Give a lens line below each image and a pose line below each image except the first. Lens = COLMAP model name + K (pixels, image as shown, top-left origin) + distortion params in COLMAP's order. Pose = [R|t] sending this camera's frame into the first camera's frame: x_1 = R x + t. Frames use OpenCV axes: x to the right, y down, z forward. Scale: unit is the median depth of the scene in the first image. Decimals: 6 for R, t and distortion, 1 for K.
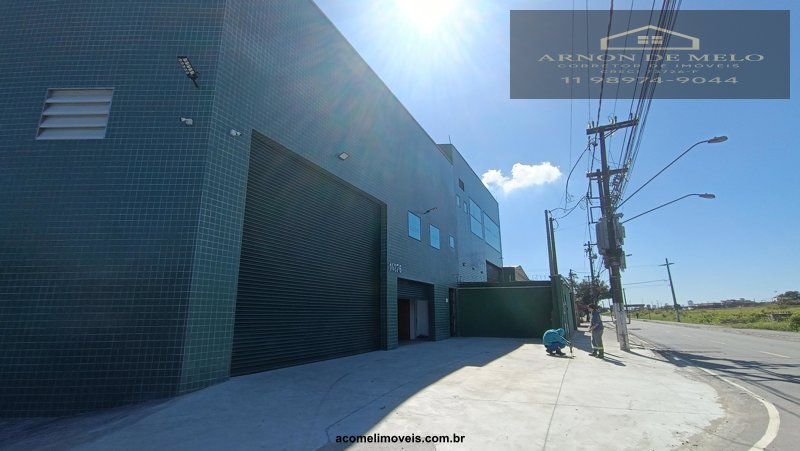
lens RADIAL K [[367.6, 0, 406.6], [0, 367.6, 230.1], [0, 0, 1]] dist [-0.018782, 0.014550]
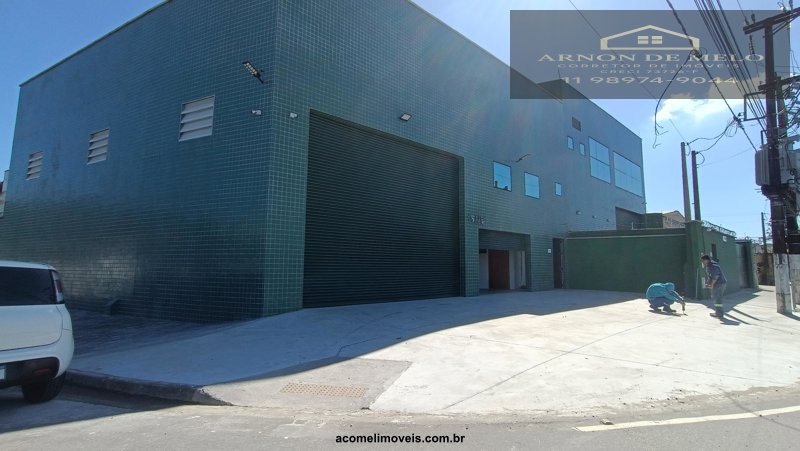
lens RADIAL K [[367.6, 0, 404.3], [0, 367.6, 226.0], [0, 0, 1]] dist [-0.018782, 0.014550]
pose [[0.920293, -0.028215, -0.390211, 0.337218], [0.073832, 0.992000, 0.102400, 0.003496], [0.384199, -0.123048, 0.915014, -0.024139]]
